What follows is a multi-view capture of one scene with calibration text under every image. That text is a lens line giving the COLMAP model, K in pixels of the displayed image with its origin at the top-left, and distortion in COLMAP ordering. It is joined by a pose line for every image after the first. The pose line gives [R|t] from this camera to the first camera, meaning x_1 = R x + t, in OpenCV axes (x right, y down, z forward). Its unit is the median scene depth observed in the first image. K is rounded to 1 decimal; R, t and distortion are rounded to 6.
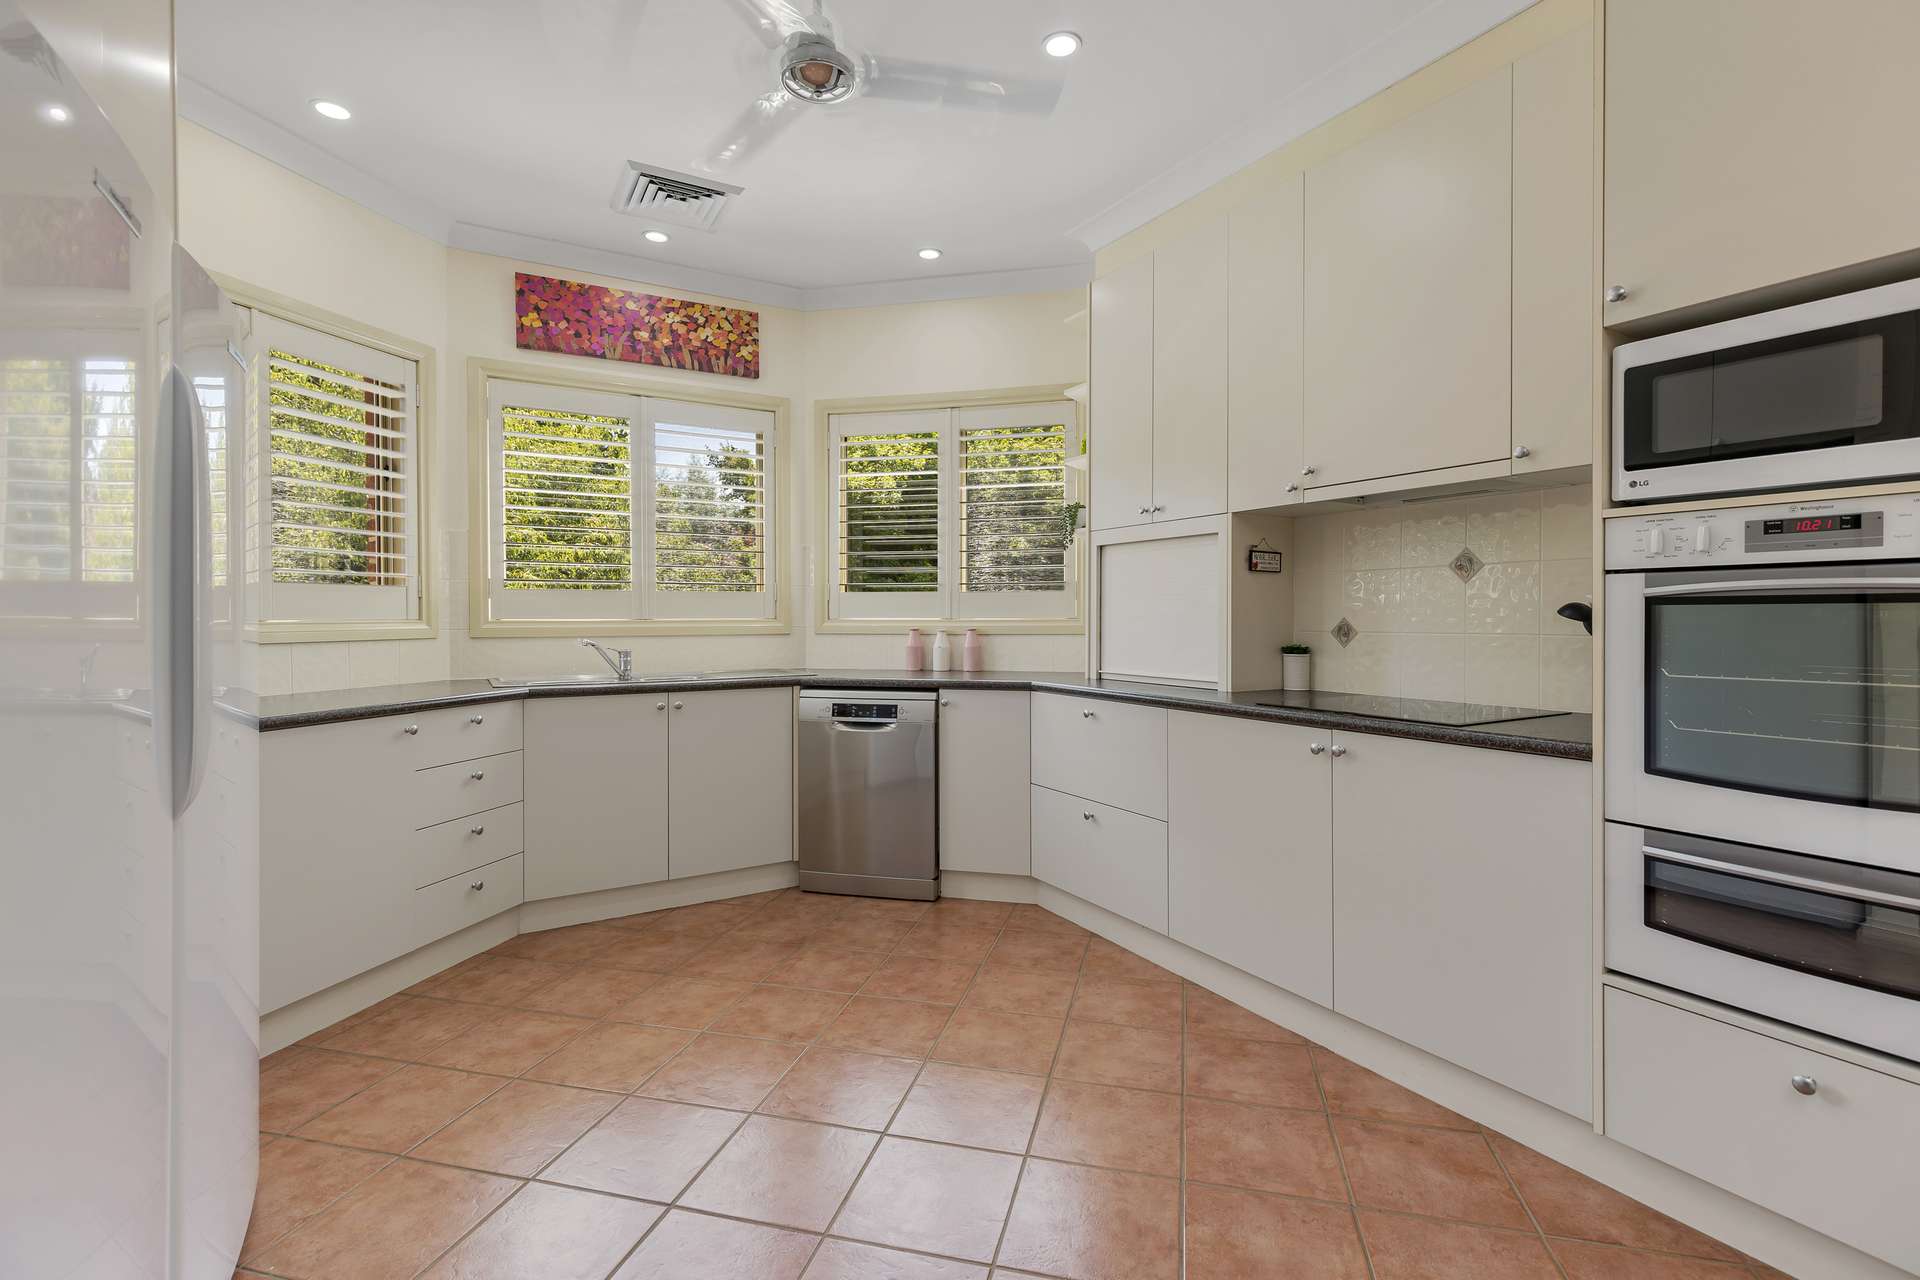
lens RADIAL K [[866.8, 0, 961.6], [0, 866.8, 630.7], [0, 0, 1]] dist [0.007298, -0.000434]
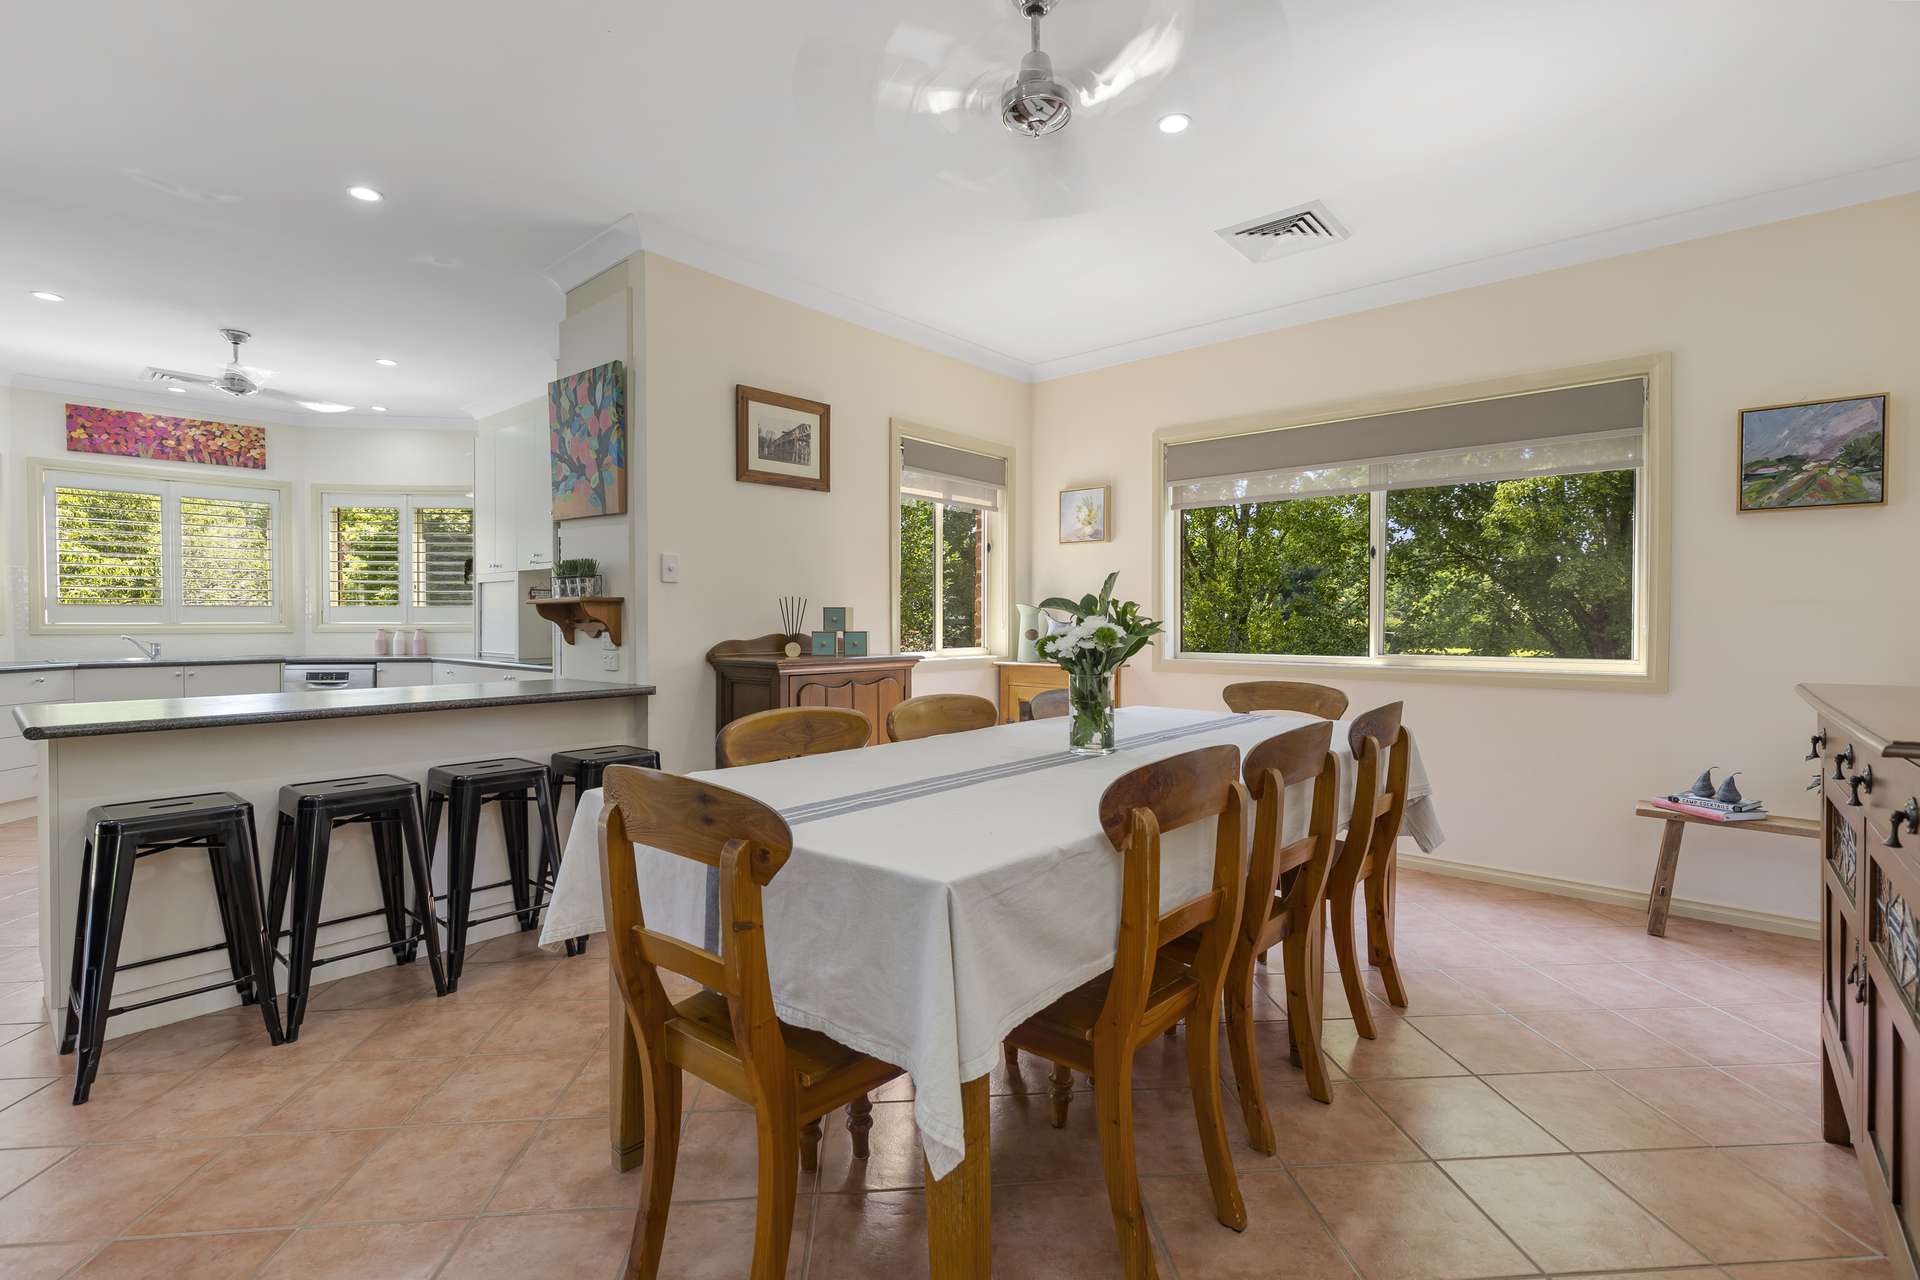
lens RADIAL K [[866.8, 0, 961.6], [0, 866.8, 630.7], [0, 0, 1]] dist [0.007298, -0.000434]
pose [[0.947404, -0.004495, 0.320010, 0.483673], [0.005776, 0.999979, -0.003055, 0.013492], [-0.319989, 0.004743, 0.947409, -0.952810]]
